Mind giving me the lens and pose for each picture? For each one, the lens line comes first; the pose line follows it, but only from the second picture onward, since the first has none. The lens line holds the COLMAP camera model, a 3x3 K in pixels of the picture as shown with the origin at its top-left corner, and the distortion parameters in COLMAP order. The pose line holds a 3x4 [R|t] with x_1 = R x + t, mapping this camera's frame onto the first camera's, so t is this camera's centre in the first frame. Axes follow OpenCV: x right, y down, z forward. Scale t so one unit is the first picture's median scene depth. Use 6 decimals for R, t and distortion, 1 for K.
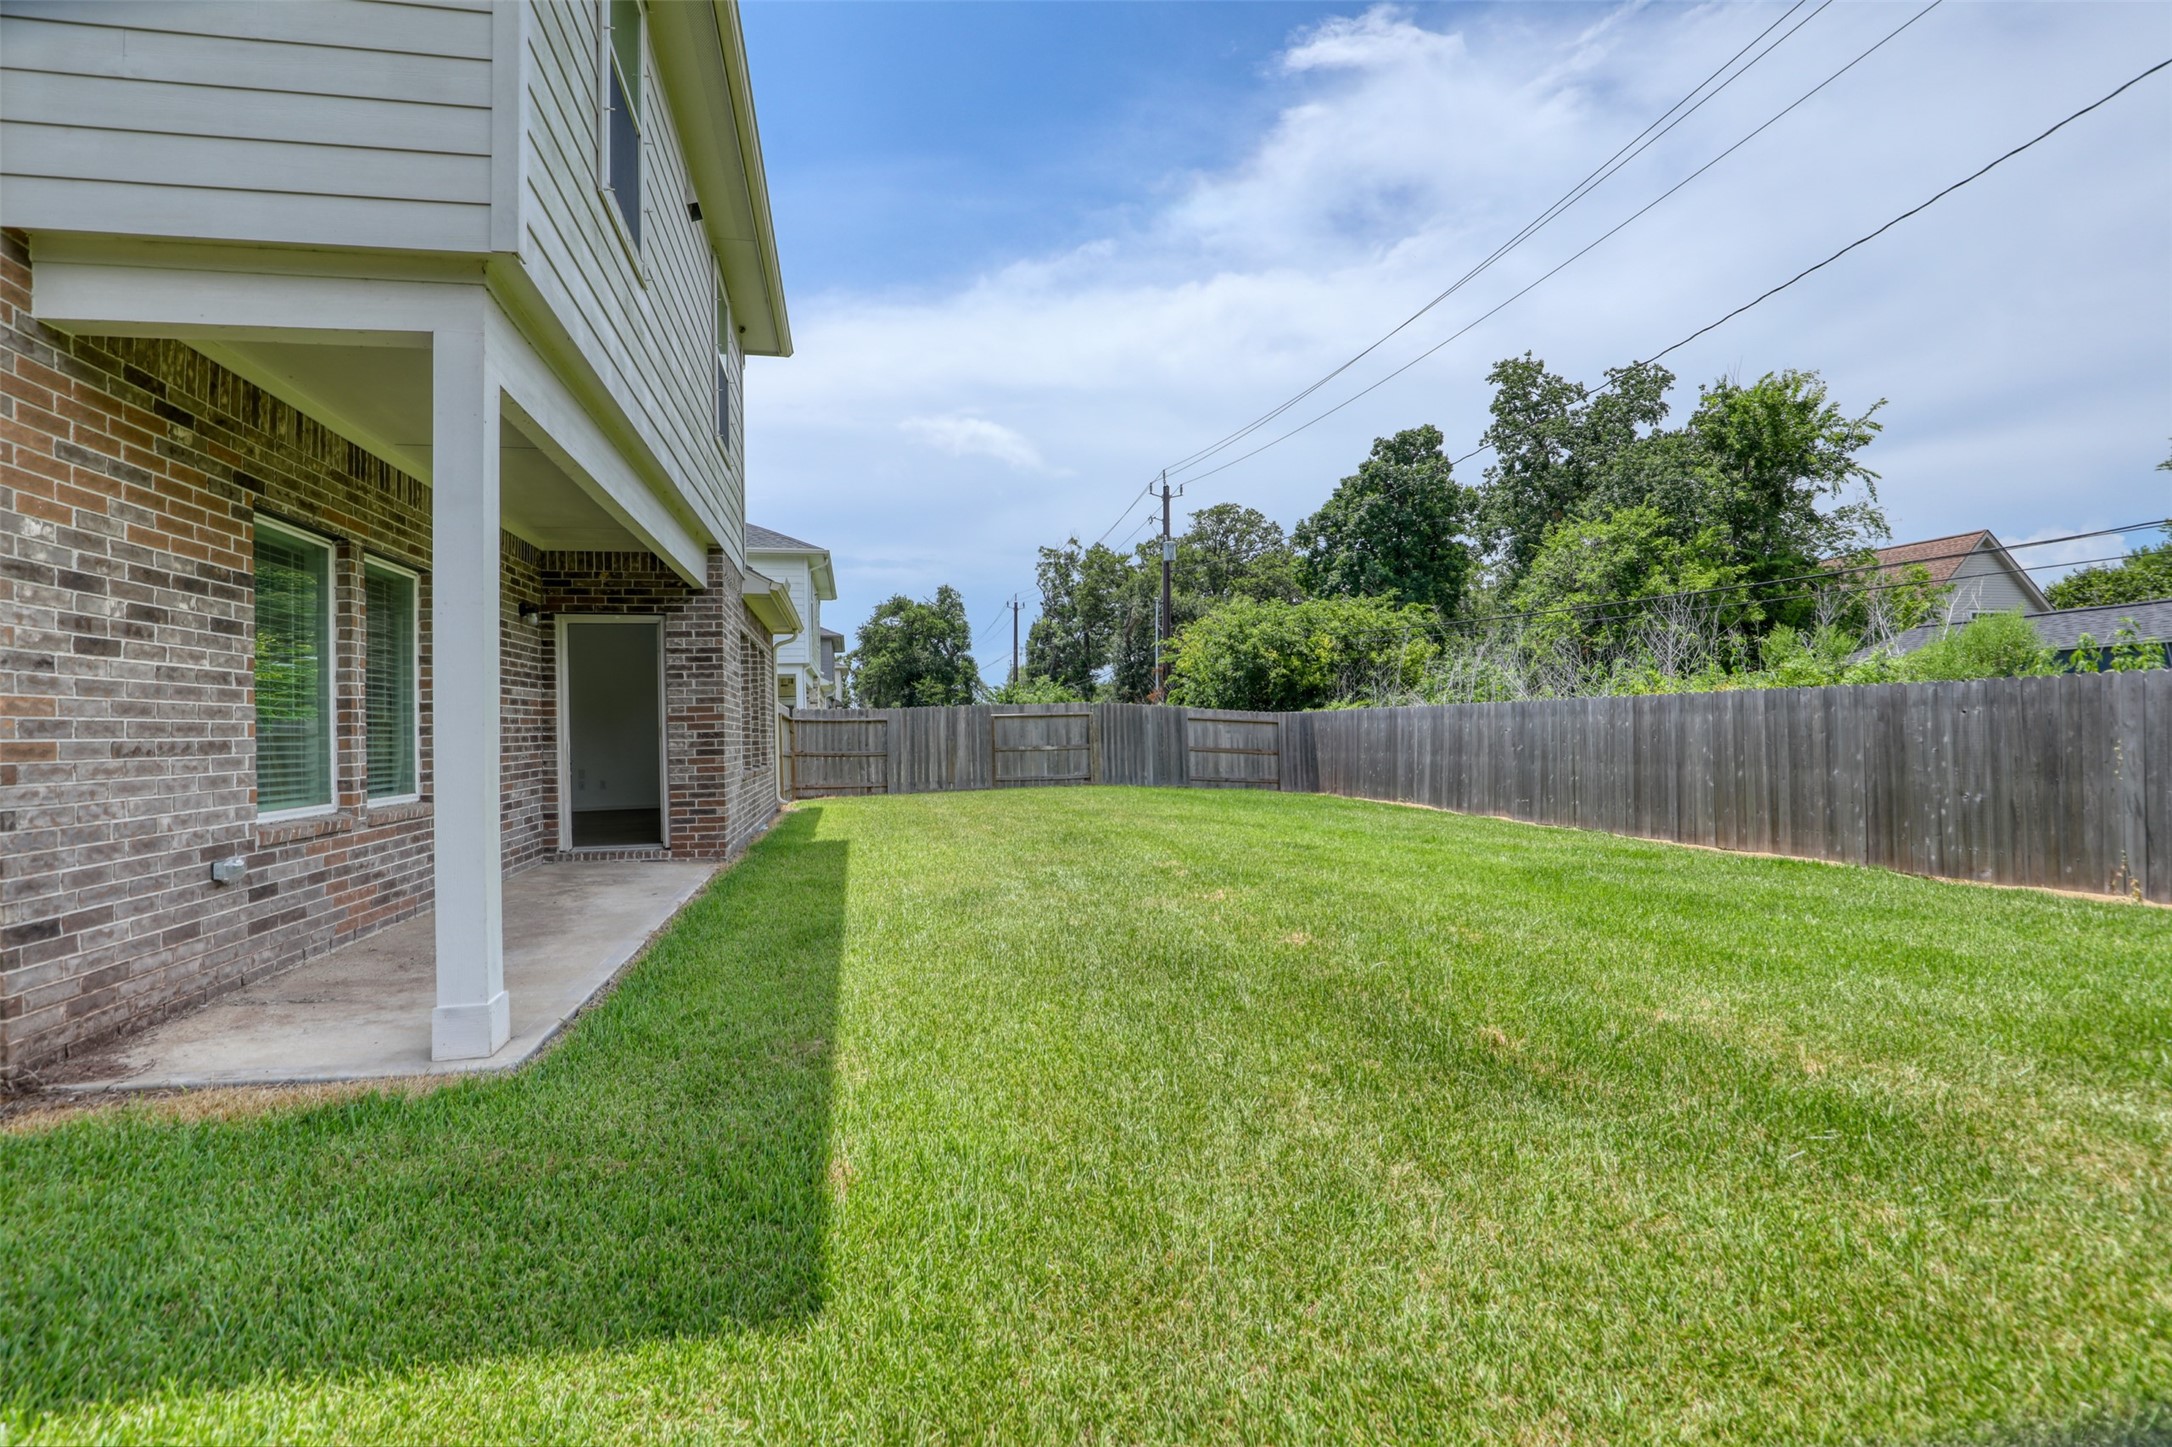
lens RADIAL K [[993.0, 0, 1080.7], [0, 993.0, 722.3], [0, 0, 1]] dist [-0.037327, 0.007930]
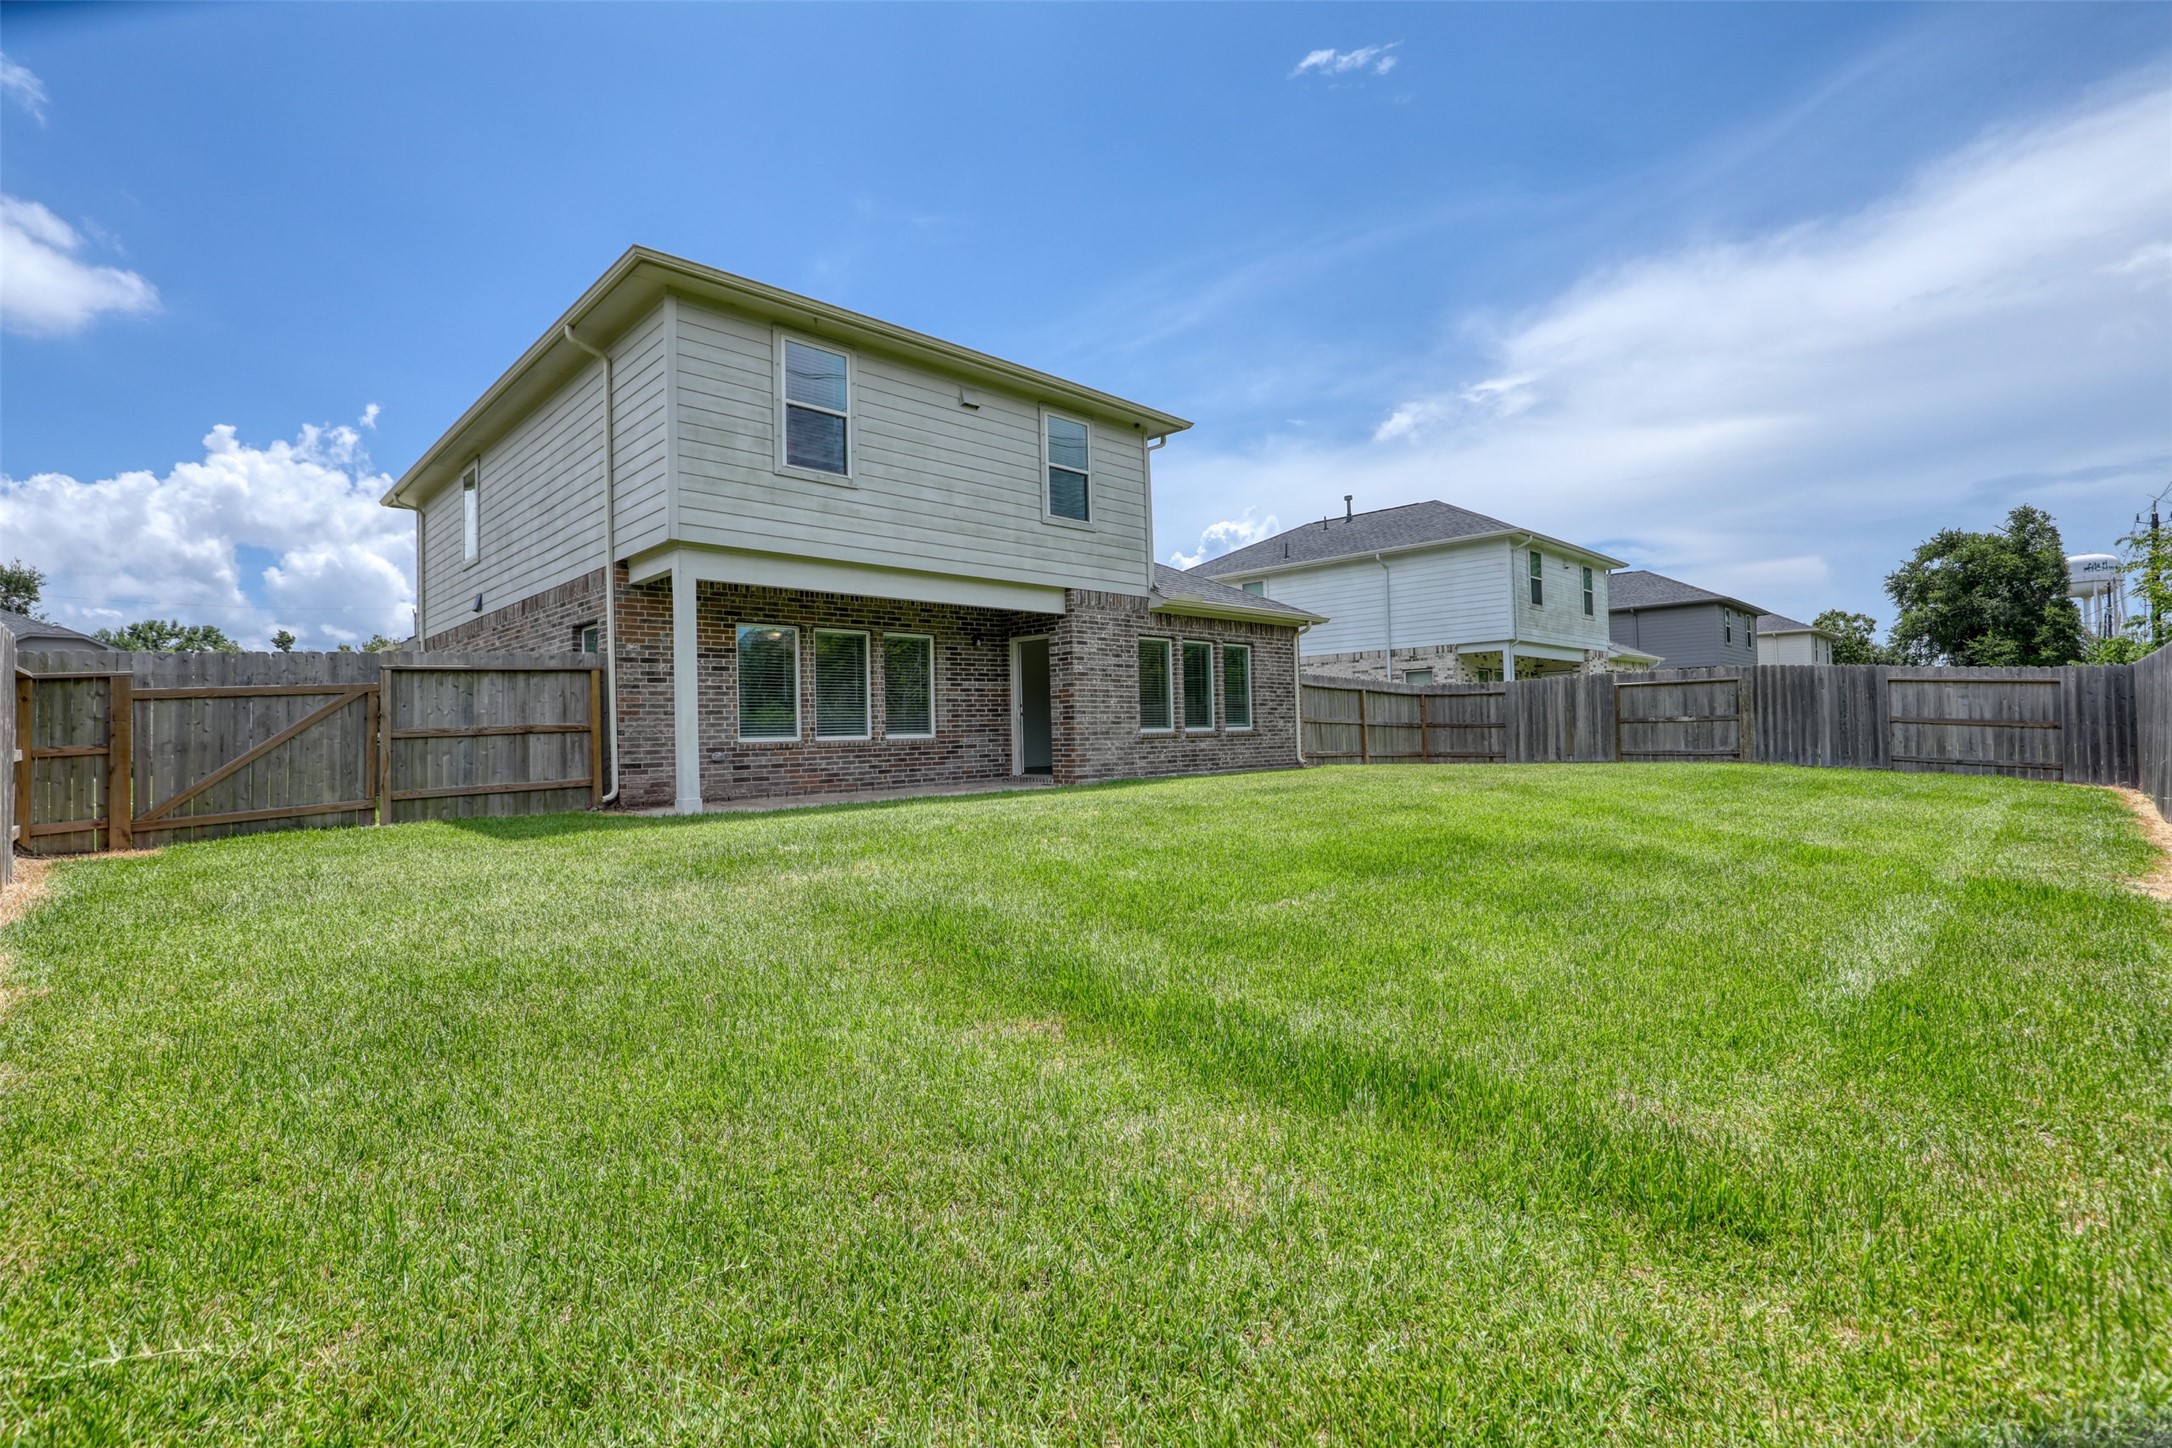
lens RADIAL K [[993.0, 0, 1104.7], [0, 993.0, 724.2], [0, 0, 1]] dist [-0.037327, 0.007930]
pose [[0.553527, 0.002669, -0.832827, 0.417453], [0.018517, 0.999708, 0.015510, 0.007236], [0.832625, -0.024006, 0.553316, 0.071710]]
